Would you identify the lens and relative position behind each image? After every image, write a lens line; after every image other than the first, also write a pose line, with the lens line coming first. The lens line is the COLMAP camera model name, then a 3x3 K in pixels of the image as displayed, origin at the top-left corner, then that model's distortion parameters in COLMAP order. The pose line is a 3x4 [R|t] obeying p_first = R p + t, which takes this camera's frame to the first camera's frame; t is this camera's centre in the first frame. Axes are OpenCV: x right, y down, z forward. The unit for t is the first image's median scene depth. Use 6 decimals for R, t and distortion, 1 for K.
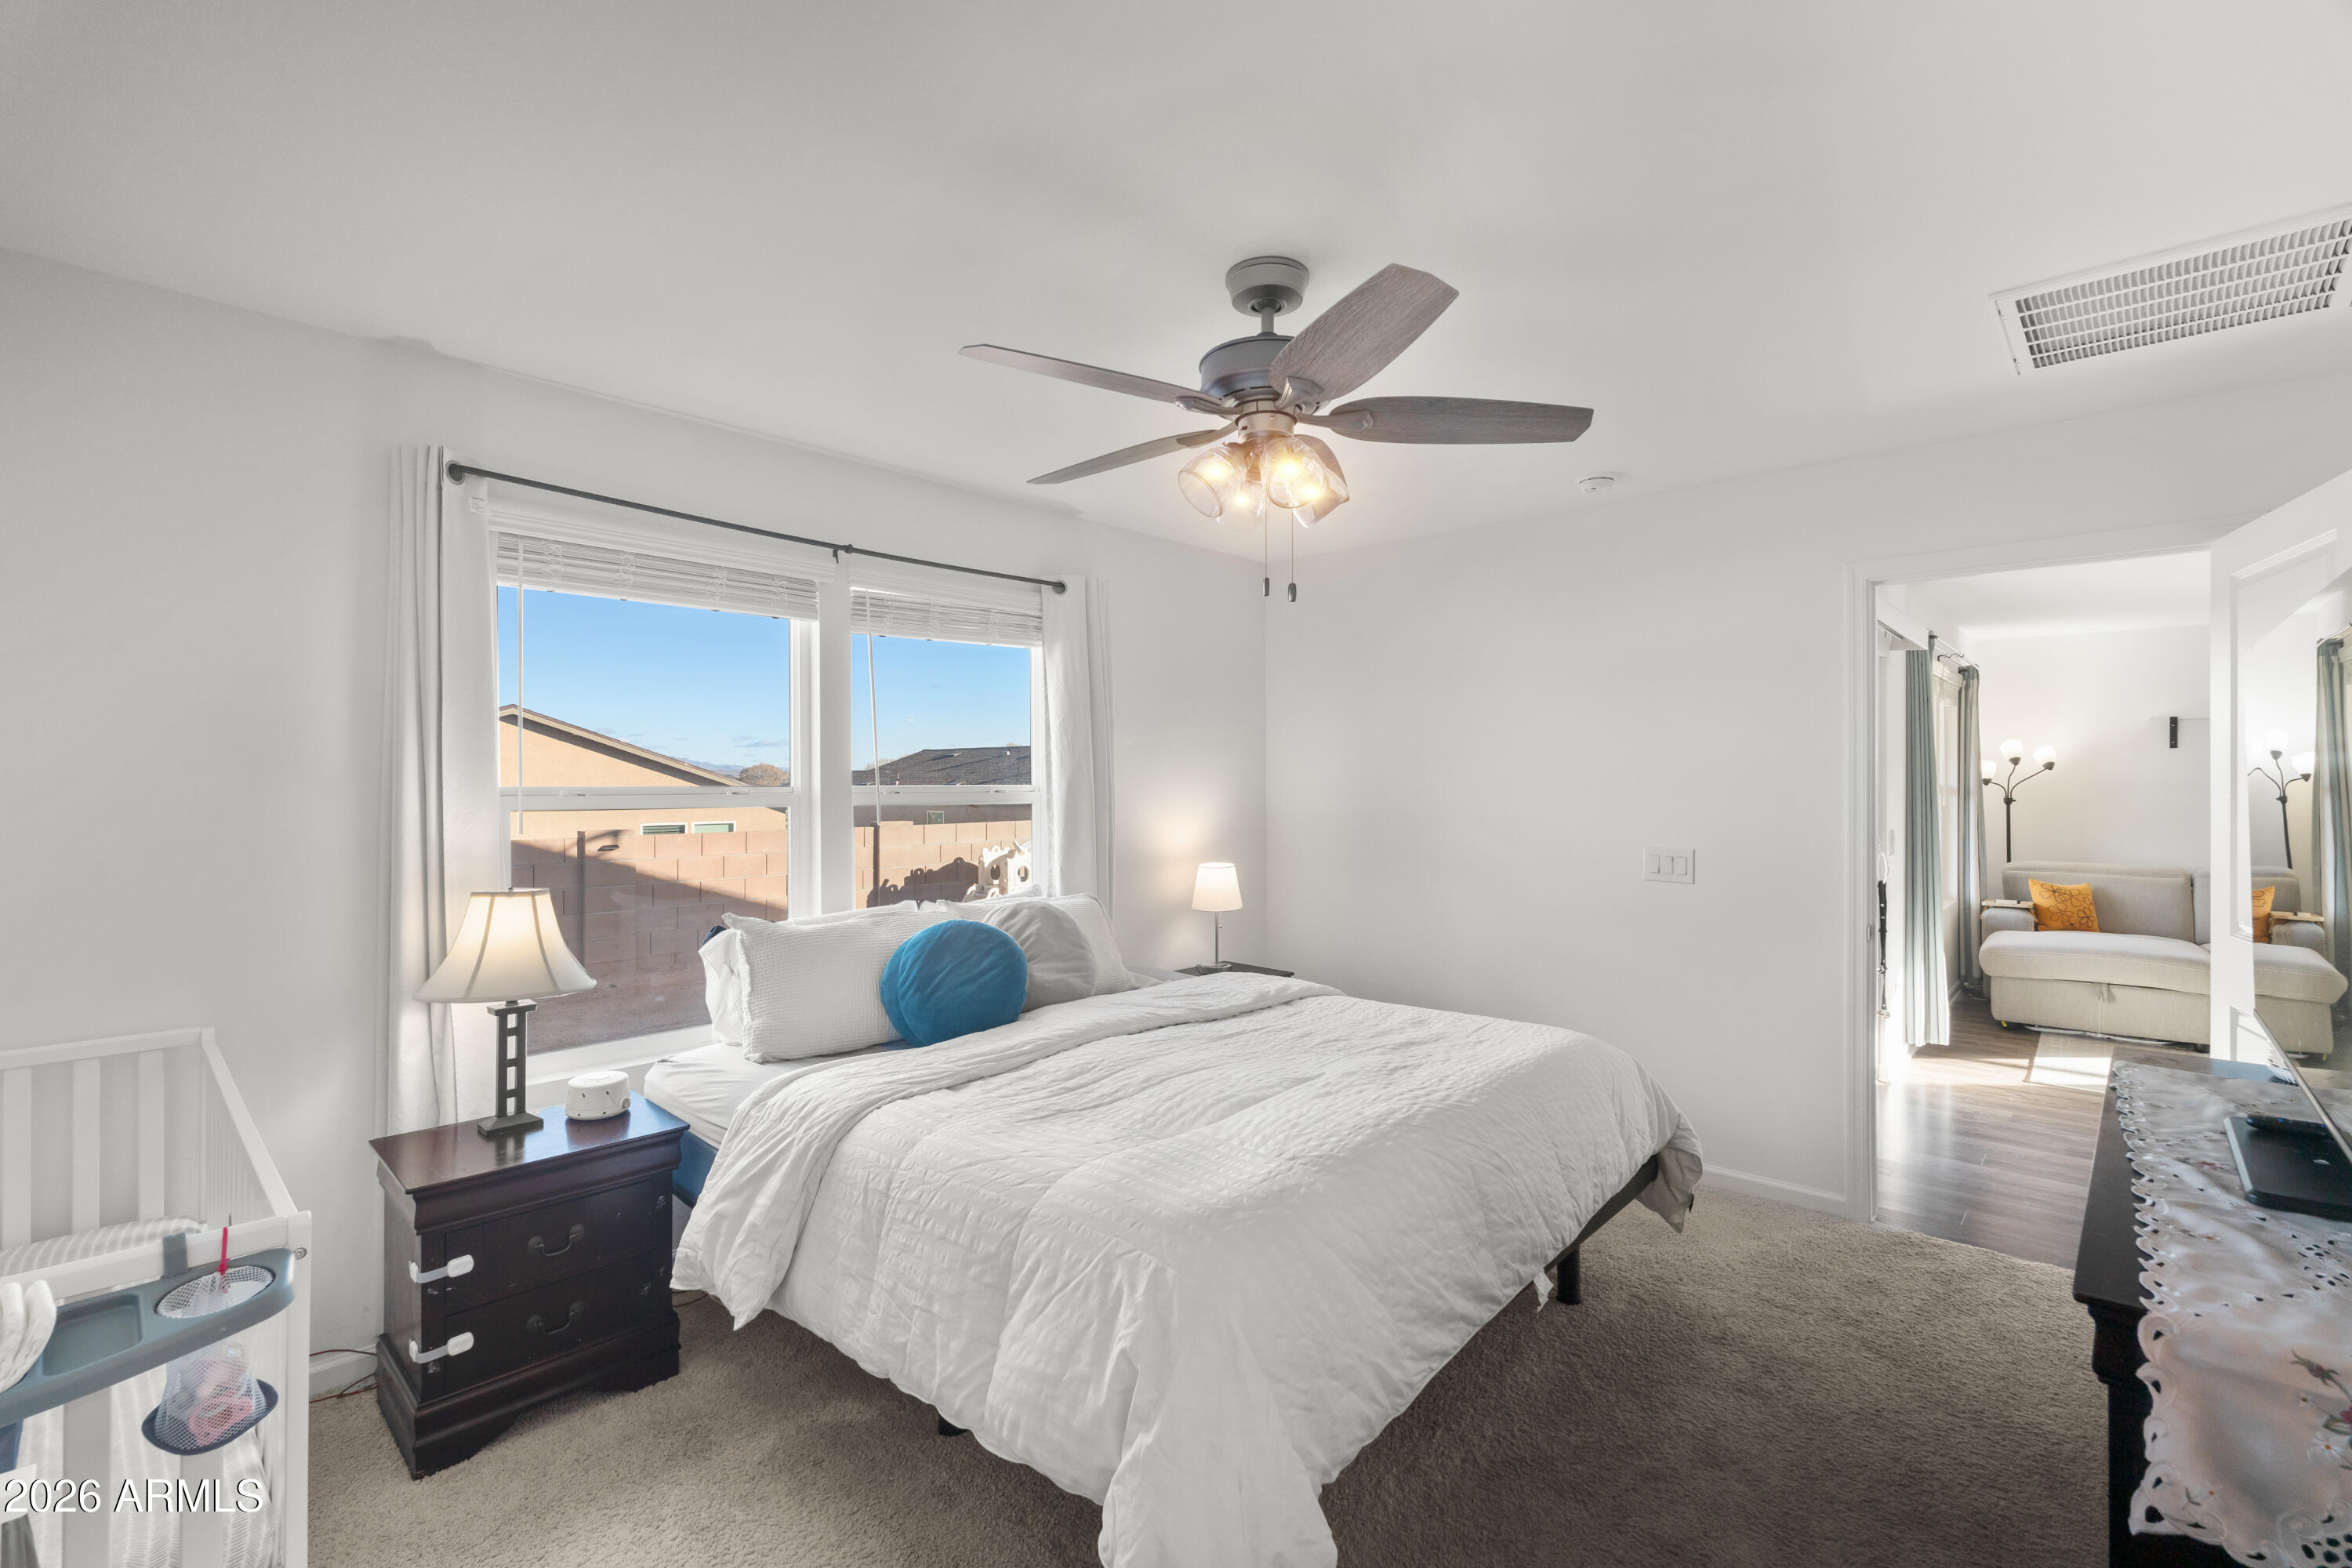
lens RADIAL K [[1036.0, 0, 1166.7], [0, 1036.0, 777.0], [0, 0, 1]] dist [-0.019267, 0.003130]
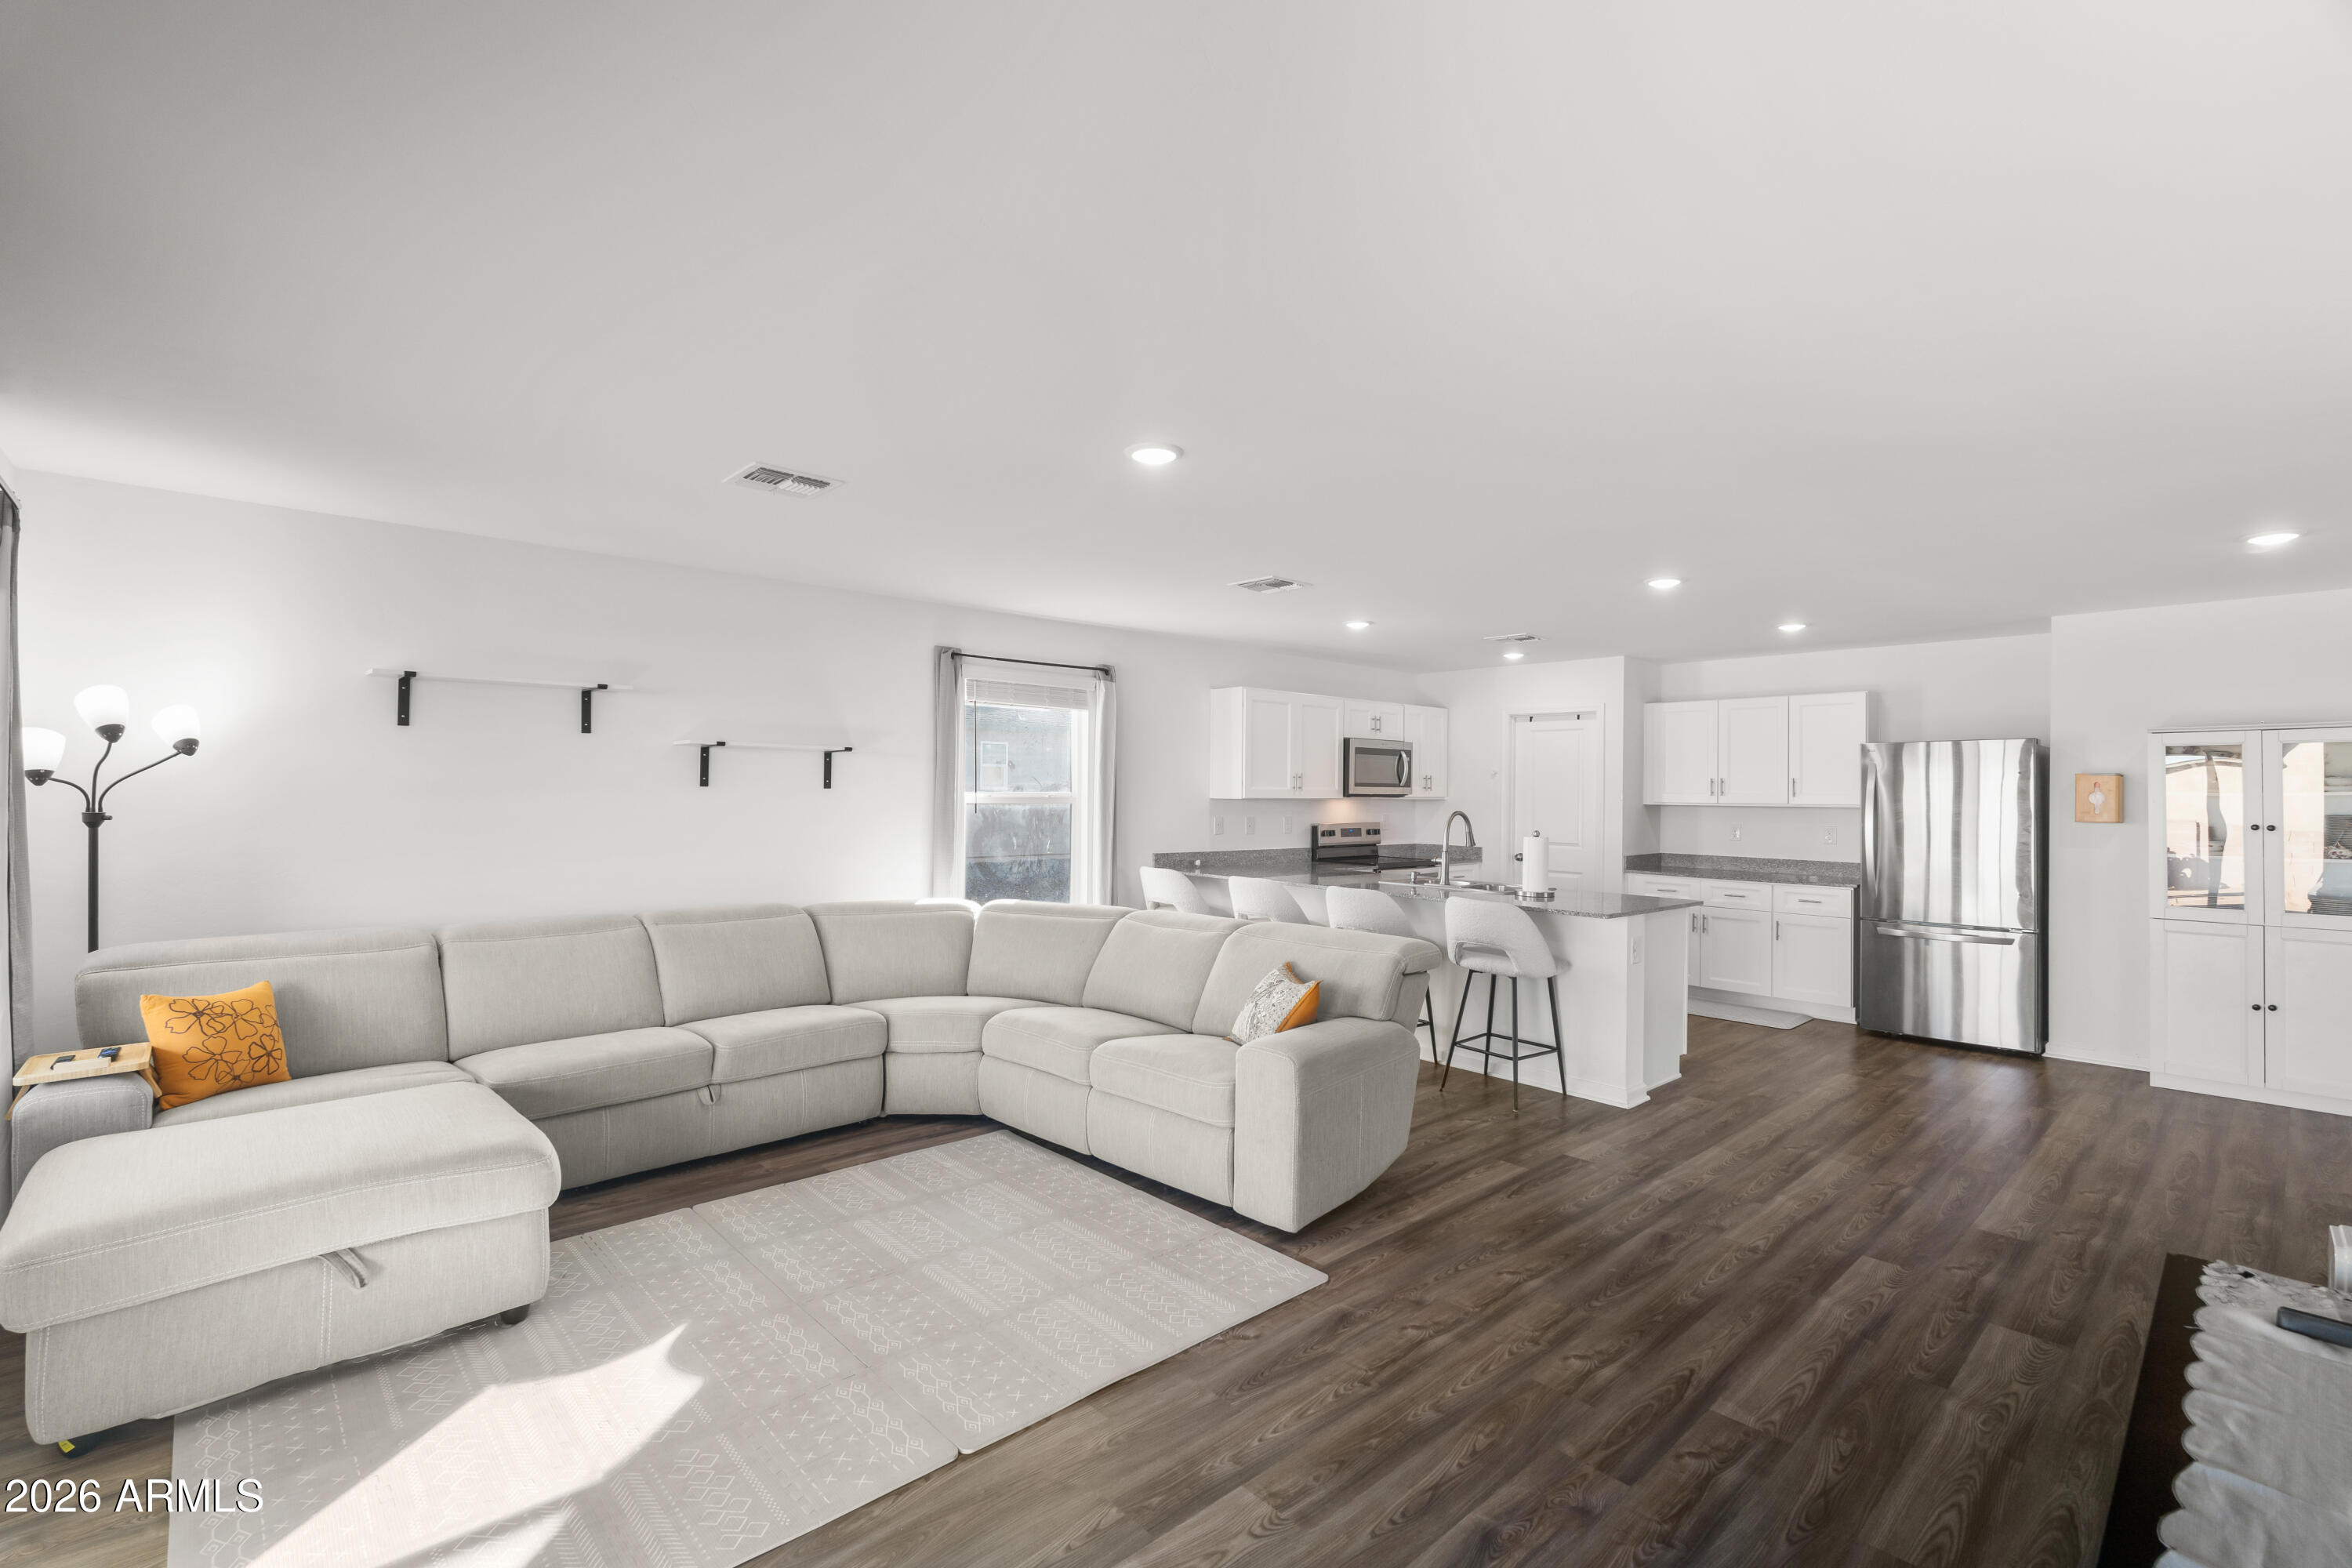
lens RADIAL K [[1036.0, 0, 1177.2], [0, 1036.0, 786.0], [0, 0, 1]] dist [-0.019267, 0.003130]
pose [[0.070962, 0.008379, 0.997444, 0.425196], [-0.012218, 0.999897, -0.007531, 0.006222], [-0.997404, -0.011652, 0.071057, 0.511515]]
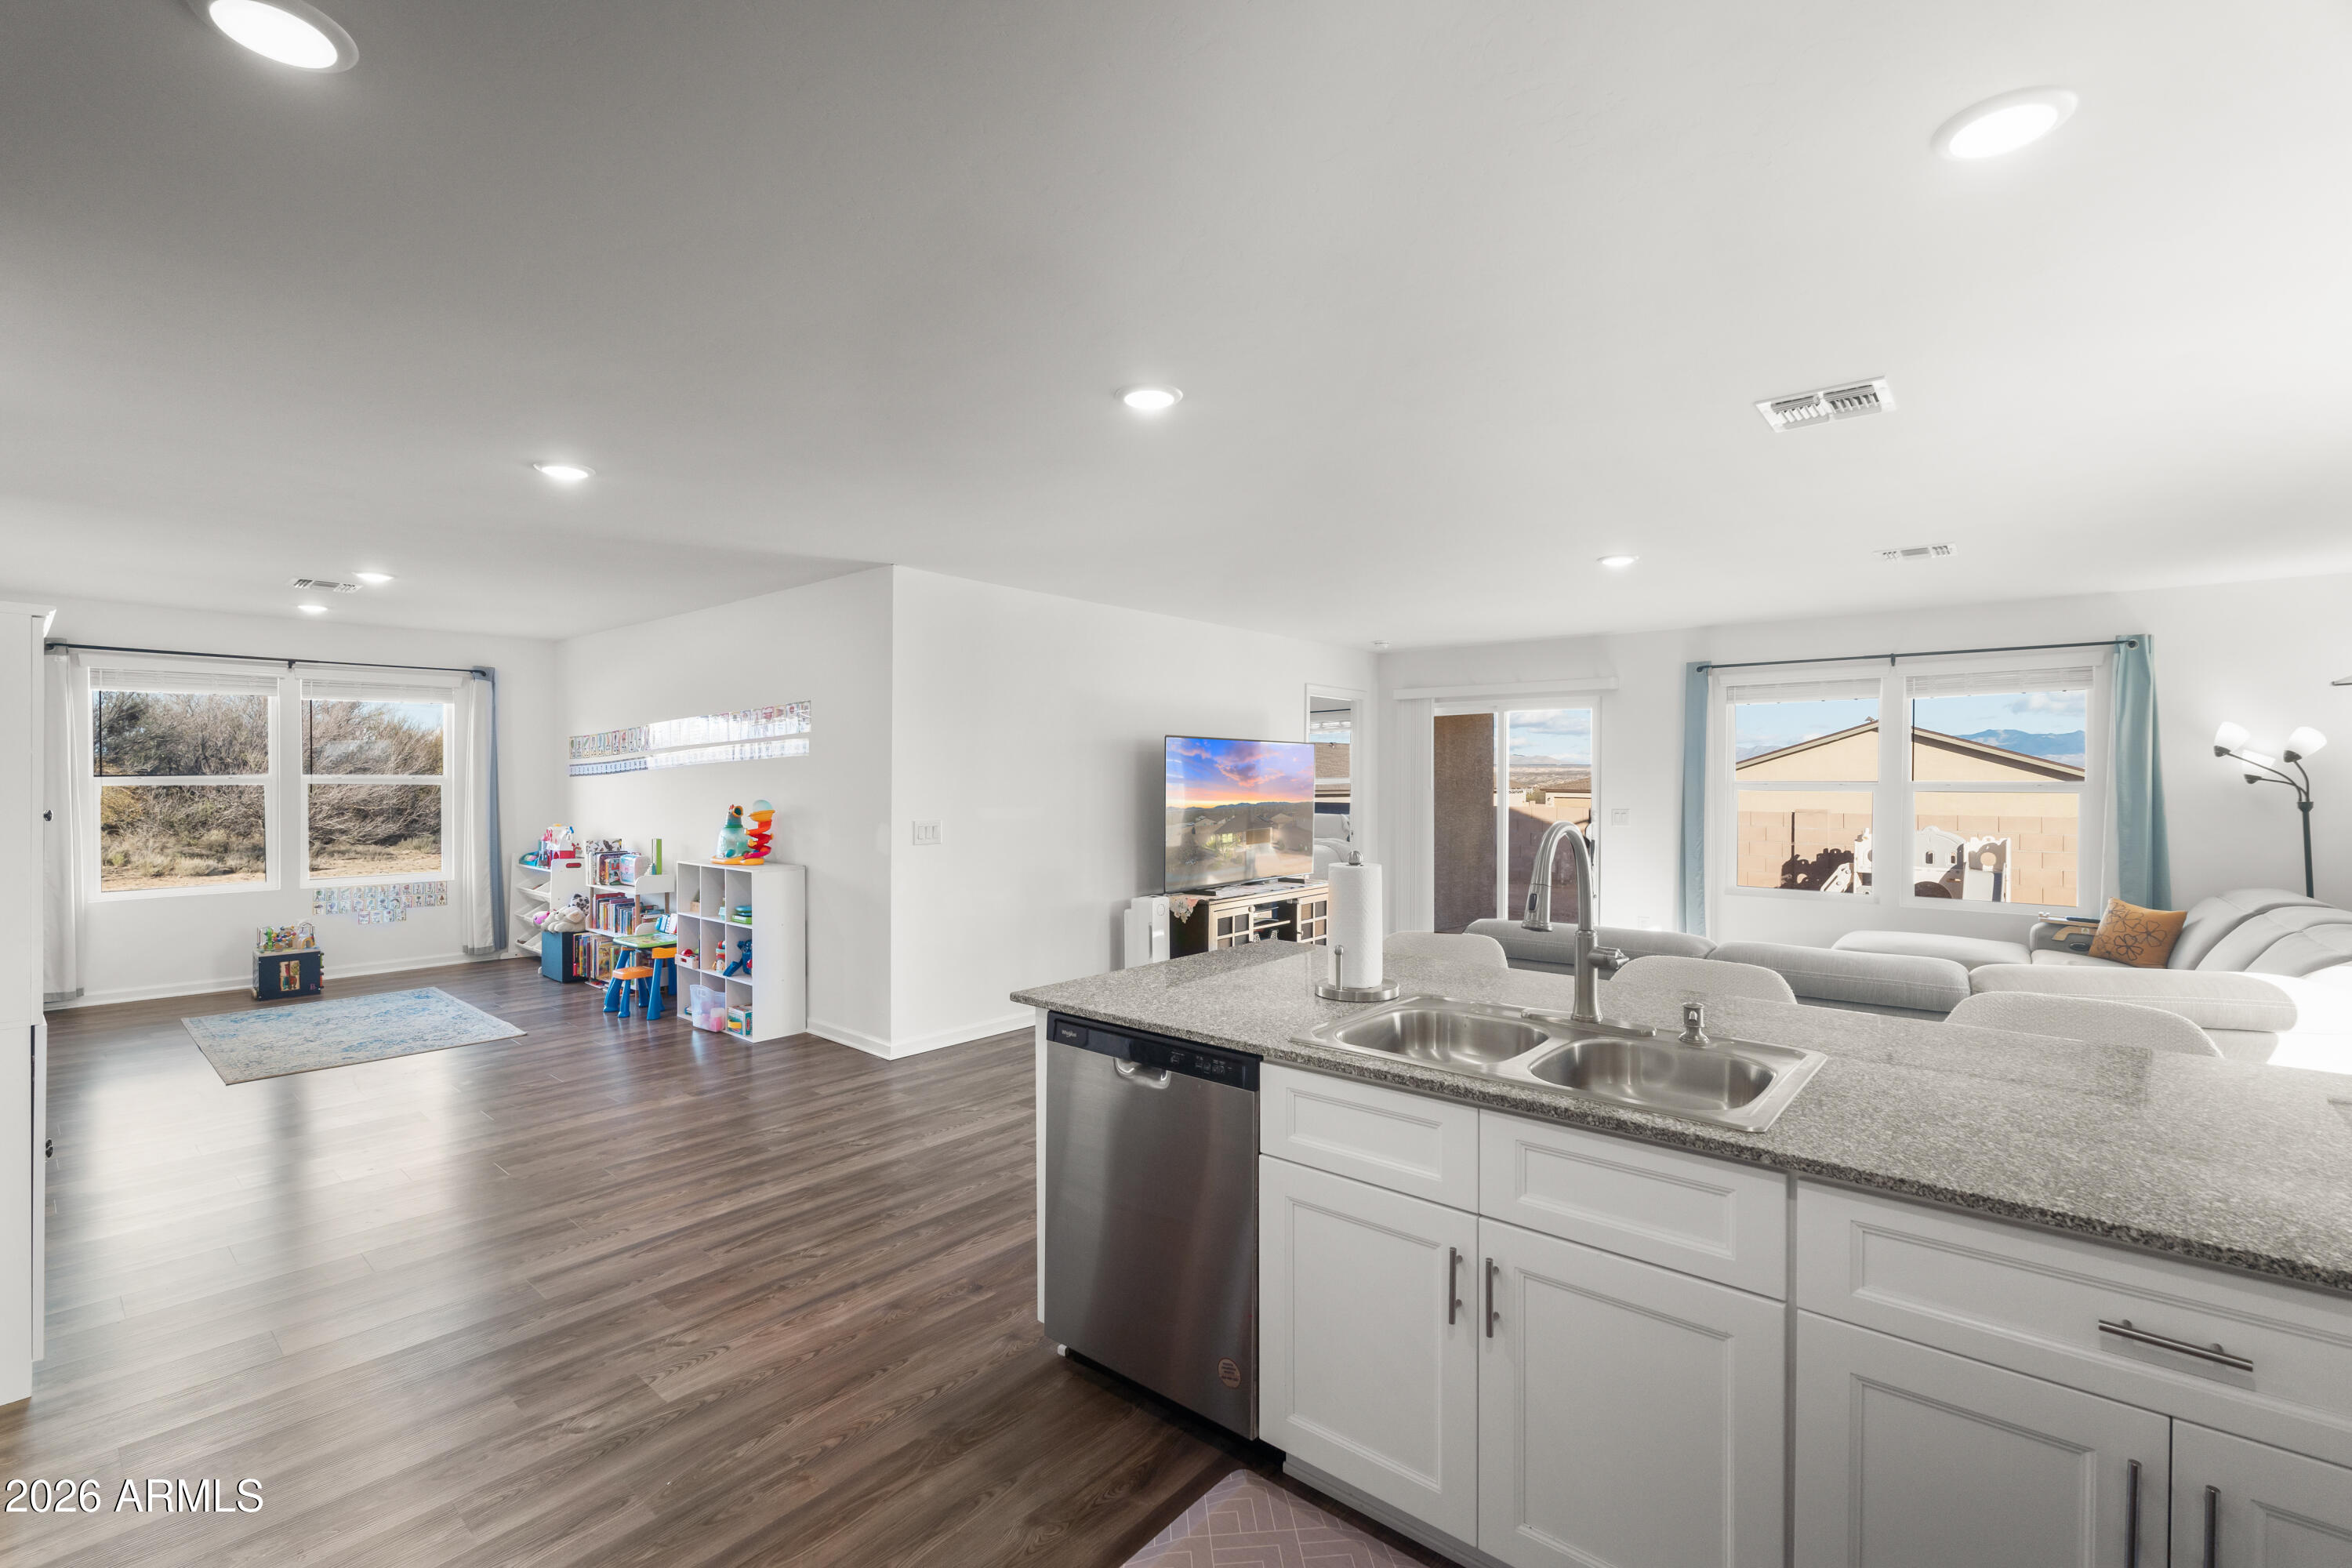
lens RADIAL K [[1036.0, 0, 1159.6], [0, 1036.0, 789.7], [0, 0, 1]] dist [-0.019267, 0.003130]
pose [[0.036614, 0.006992, -0.999305, 1.672071], [0.000414, 0.999975, 0.007012, 0.007220], [0.999329, -0.000671, 0.036610, 0.192198]]
